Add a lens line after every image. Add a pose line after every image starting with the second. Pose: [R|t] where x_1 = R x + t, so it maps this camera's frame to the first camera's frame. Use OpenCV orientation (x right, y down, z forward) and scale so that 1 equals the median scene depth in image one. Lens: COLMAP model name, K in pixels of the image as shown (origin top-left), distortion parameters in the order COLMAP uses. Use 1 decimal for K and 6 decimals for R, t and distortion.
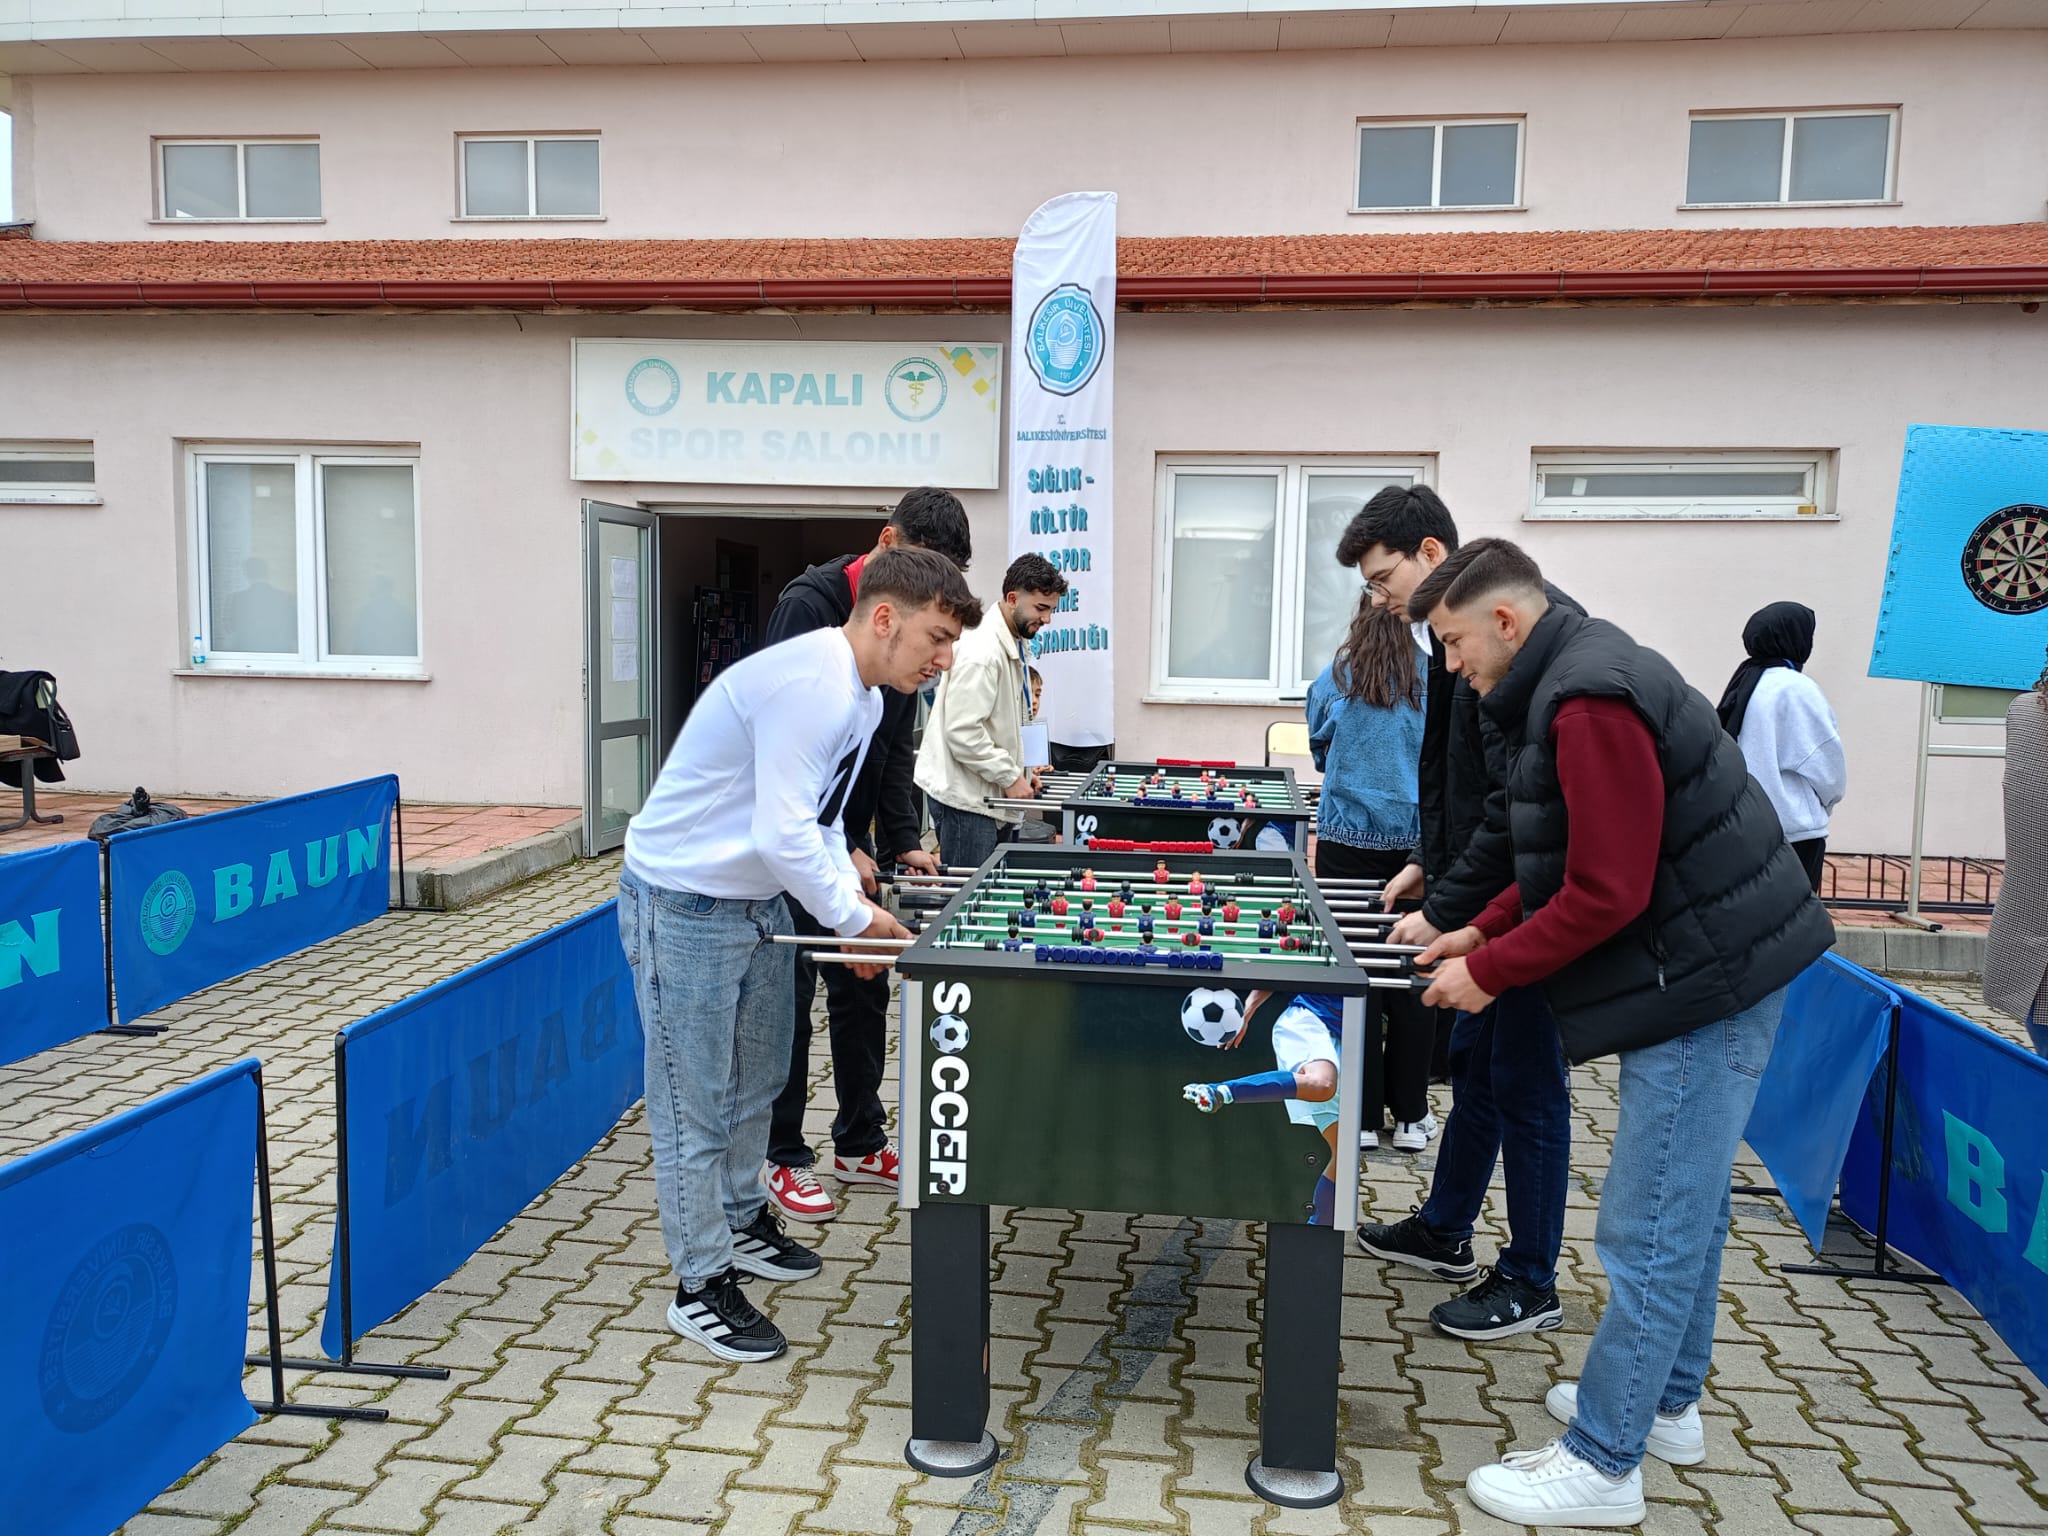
lens RADIAL K [[1495.7, 0, 1055.0], [0, 1495.7, 759.8], [0, 0, 1]] dist [0.064577, -0.070380]
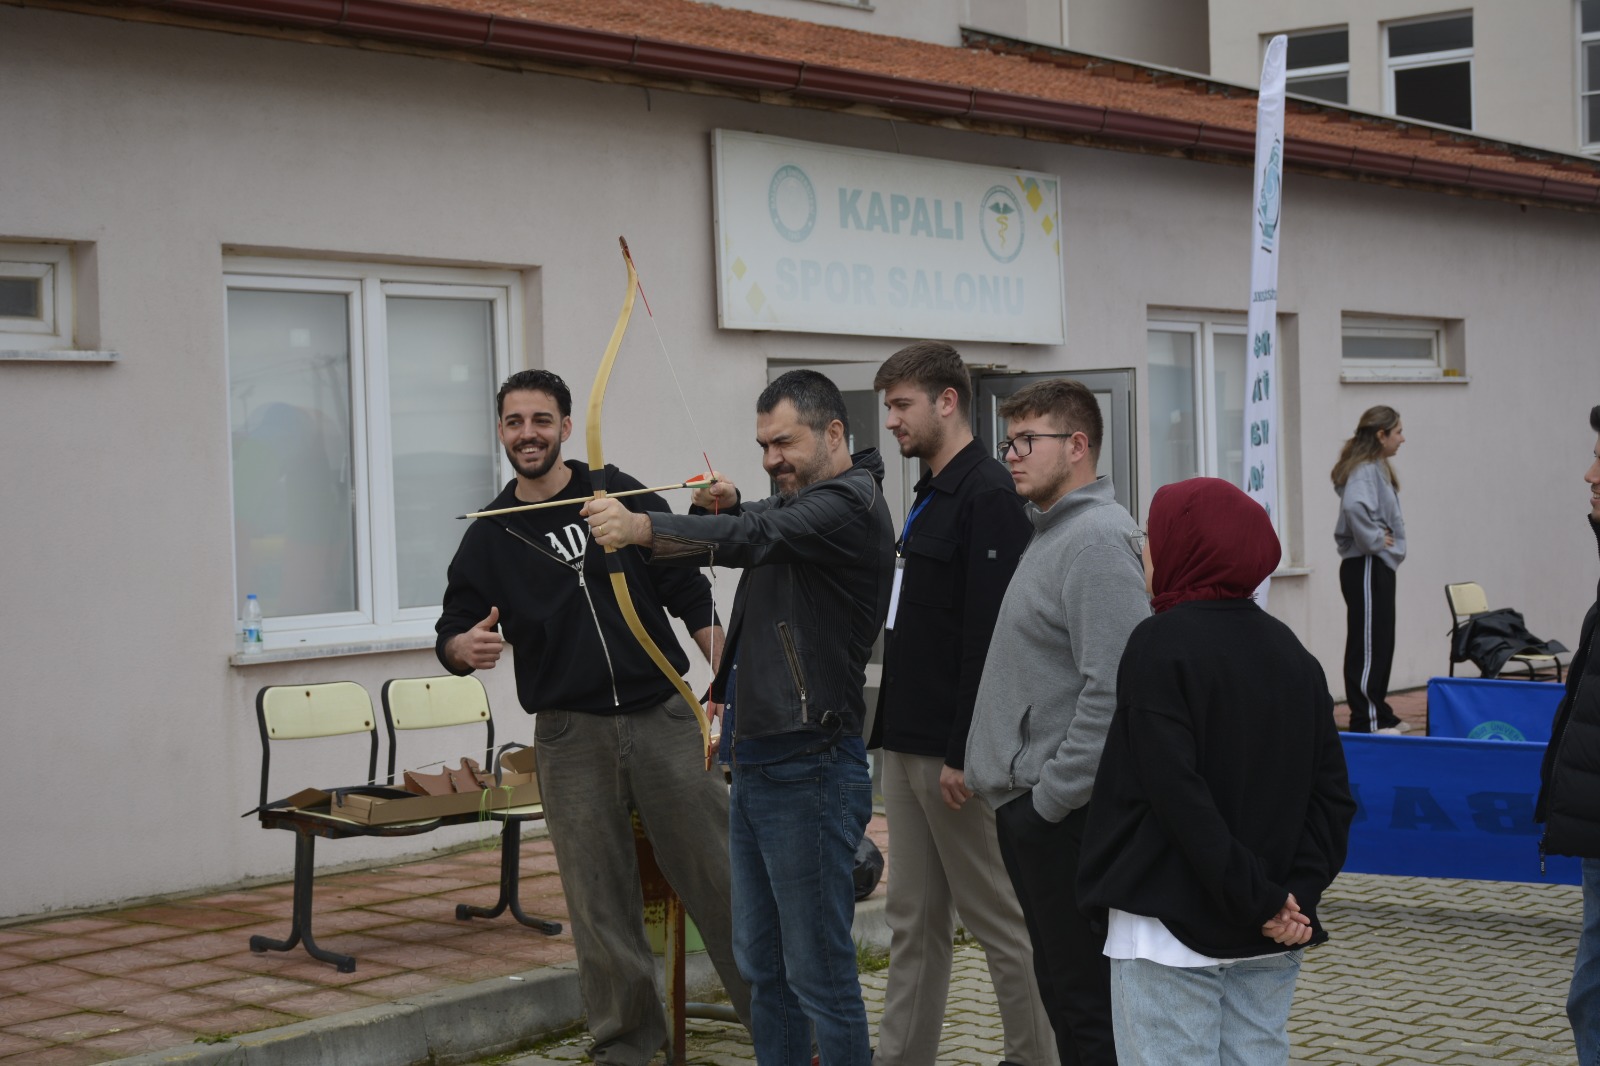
lens RADIAL K [[2578.3, 0, 800.0], [0, 2578.3, 533.0], [0, 0, 1]] dist [-0.037839, 0.025077]
pose [[0.562410, -0.052026, 0.825220, -1.669868], [0.125459, 0.991833, -0.022974, -0.077021], [-0.817285, 0.116453, 0.564344, 0.400185]]
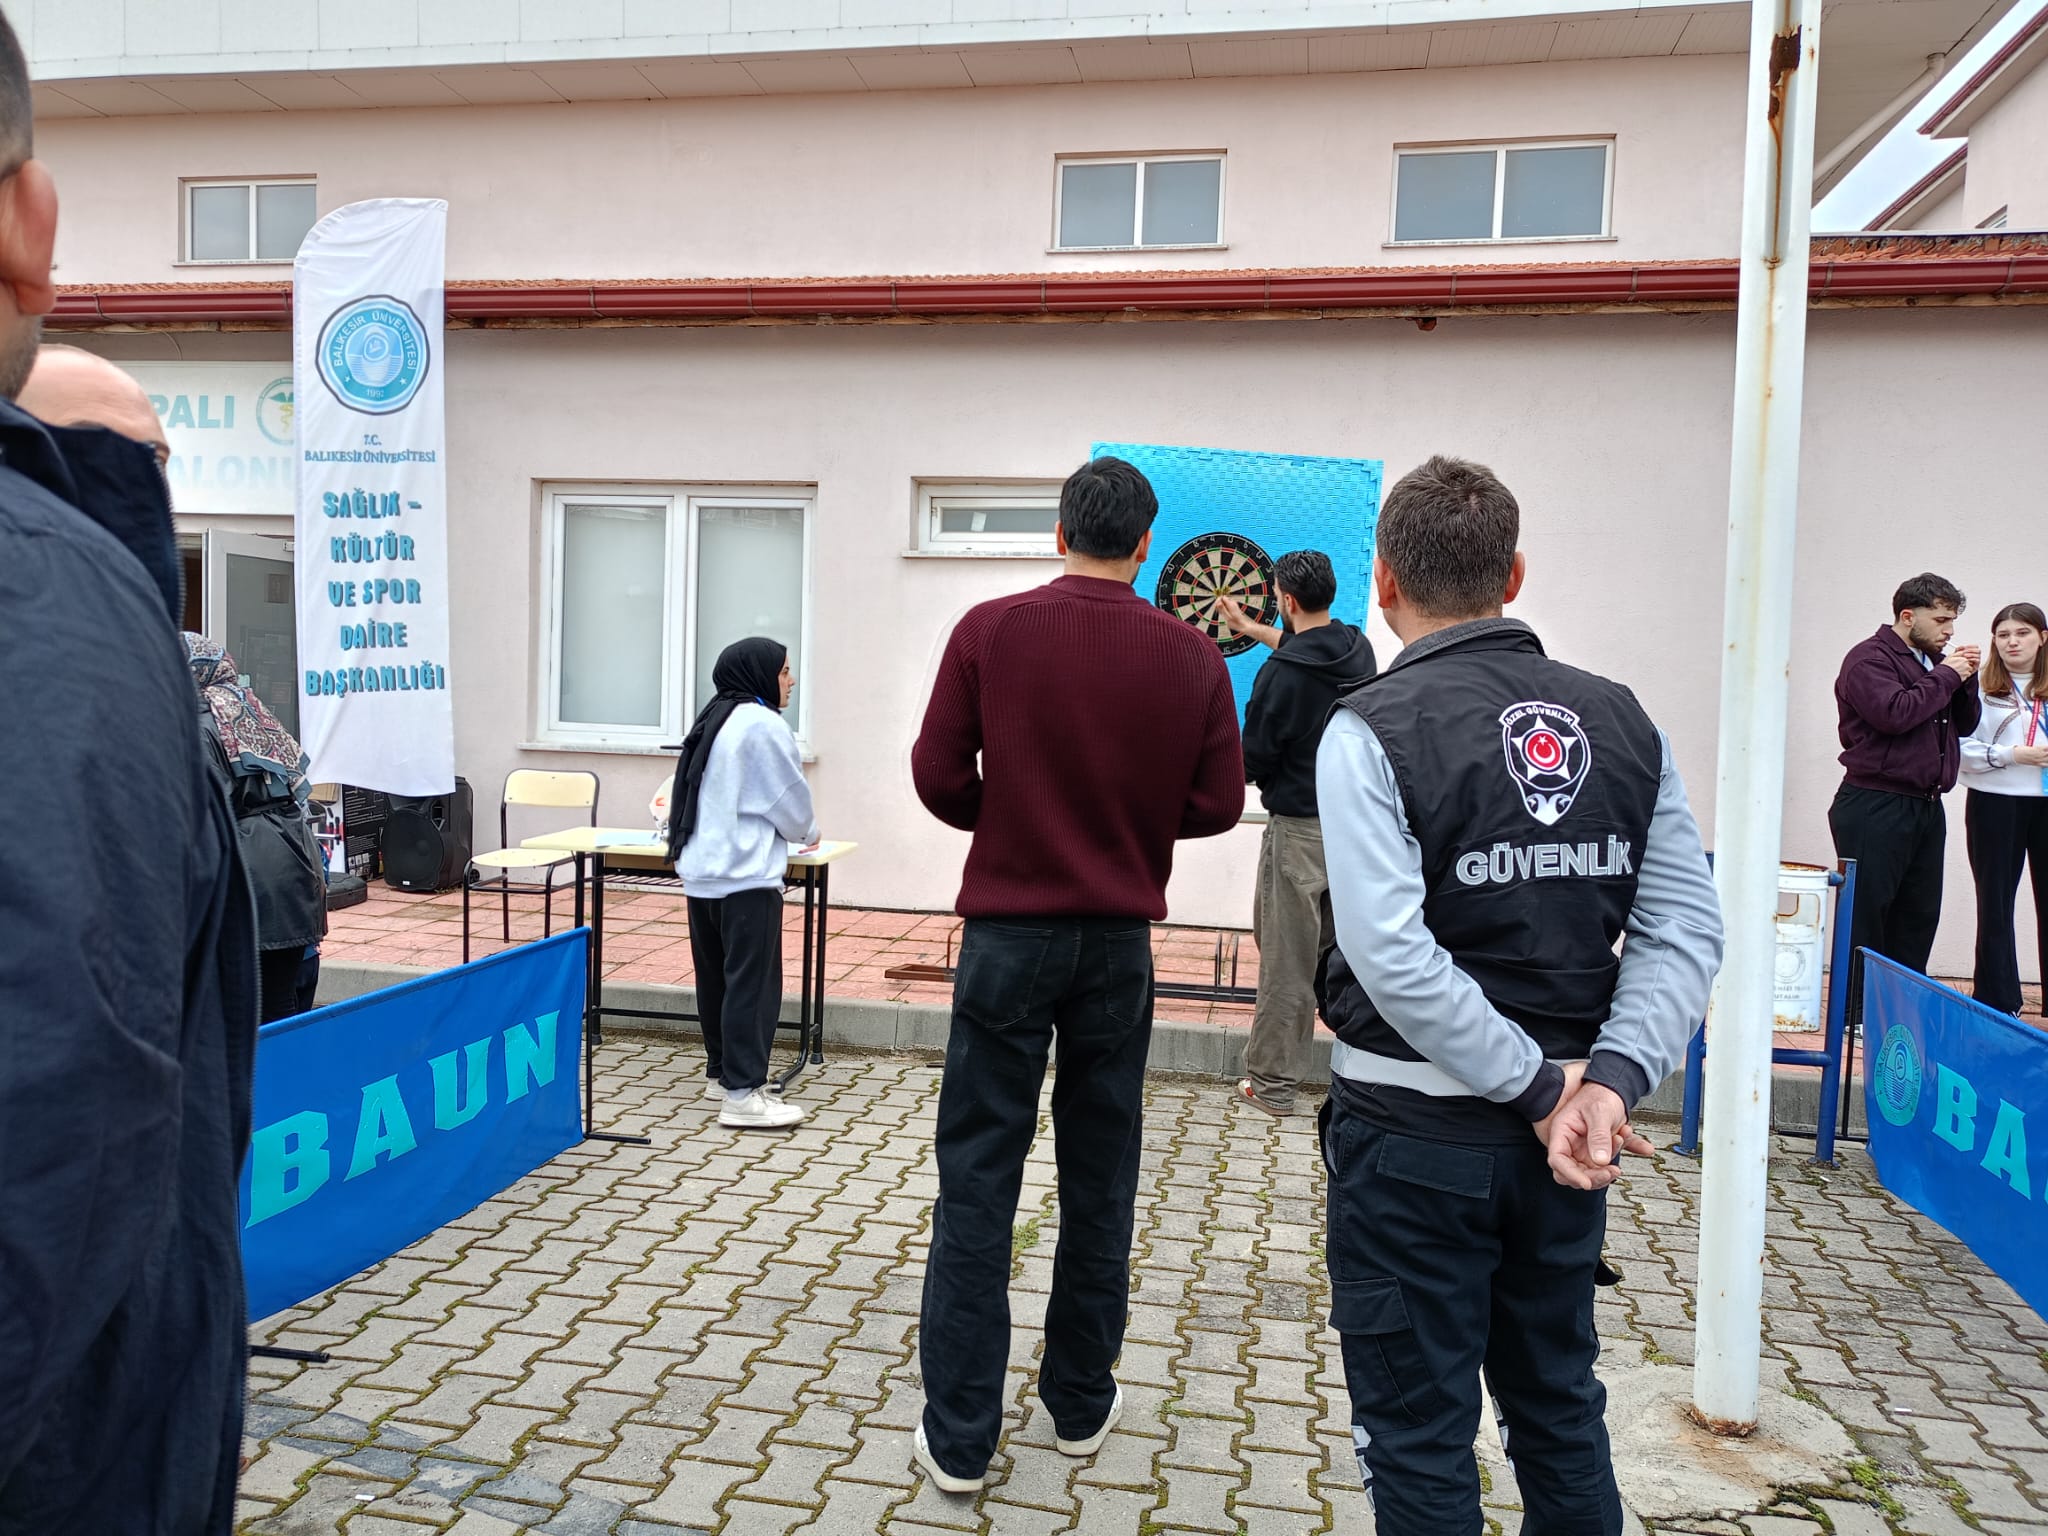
lens RADIAL K [[1510.1, 0, 1024.0], [0, 1510.1, 768.0], [0, 0, 1]] dist [0.069909, -0.105708]
pose [[0.997474, 0.018317, -0.068634, 0.548832], [-0.021103, 0.998973, -0.040092, 0.004880], [0.067829, 0.041439, 0.996836, 0.116289]]
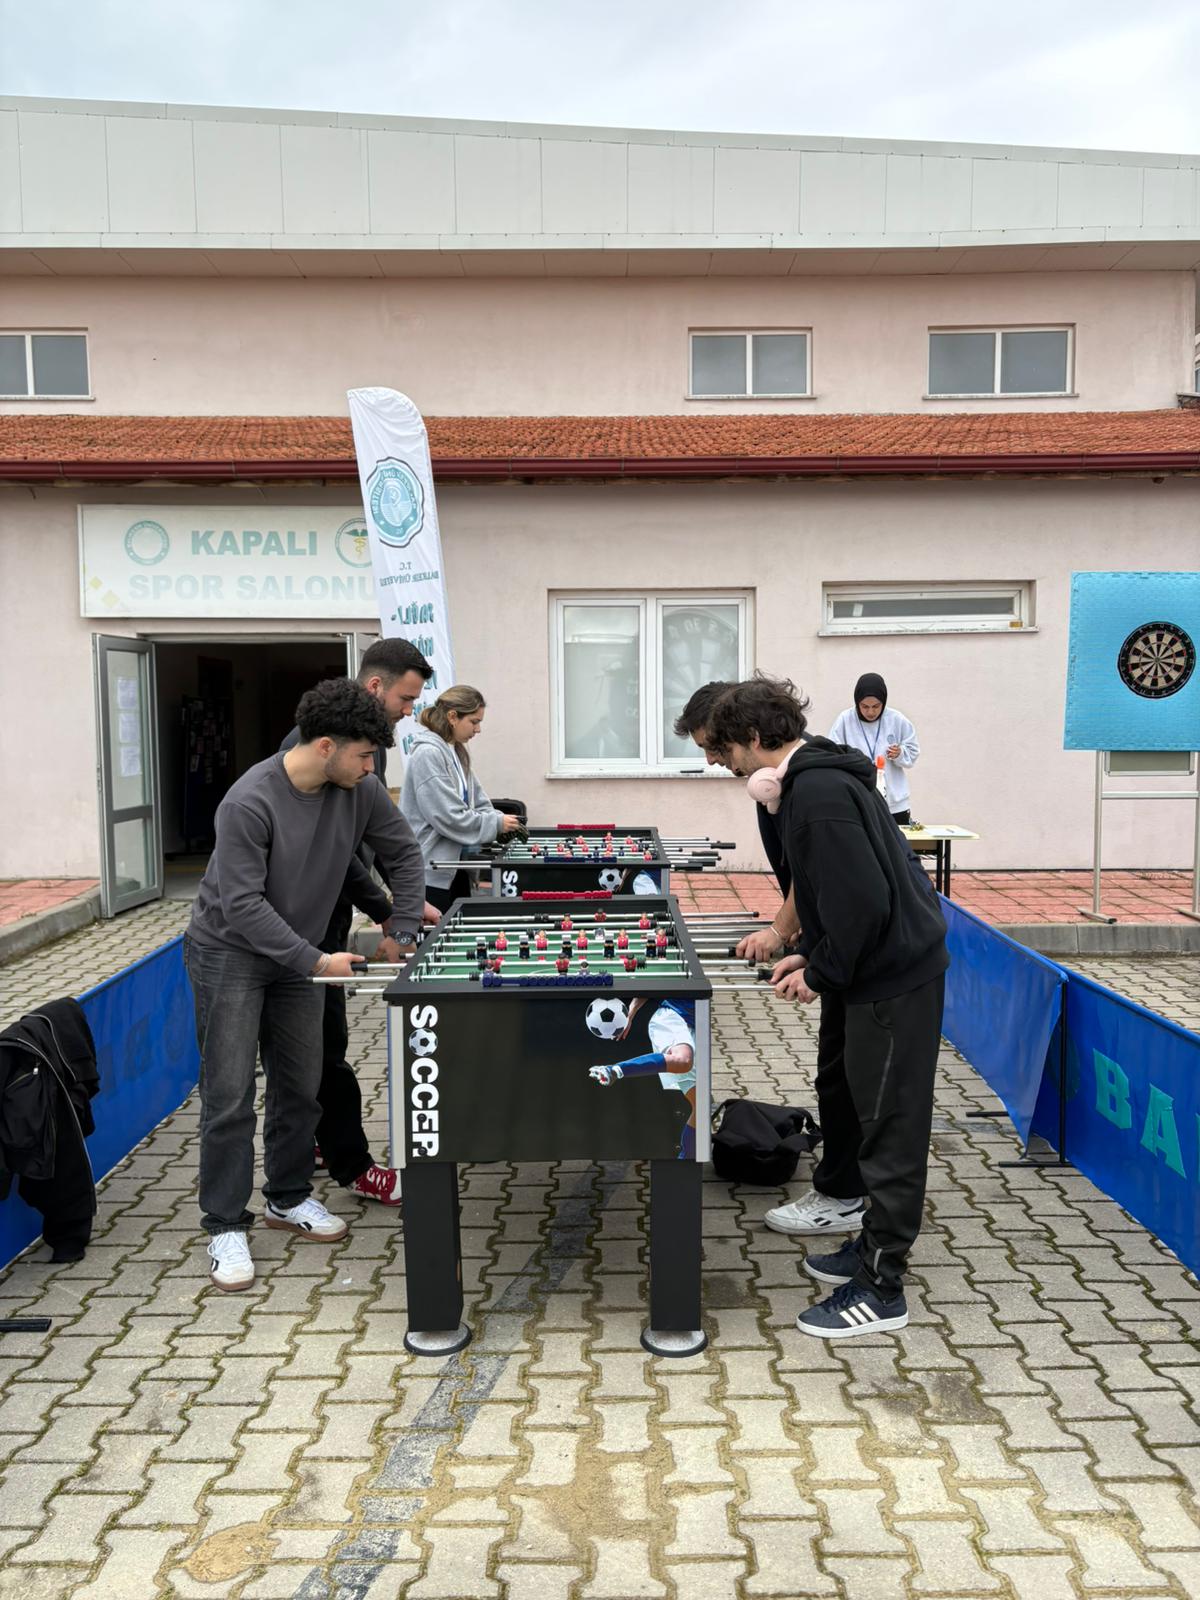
lens RADIAL K [[1179.8, 0, 621.4], [0, 1179.8, 803.6], [0, 0, 1]] dist [0.069909, -0.105708]
pose [[0.991640, -0.037674, 0.123416, -0.005026], [0.038688, 0.999234, -0.005833, -0.010061], [-0.123102, 0.010559, 0.992338, -0.047530]]
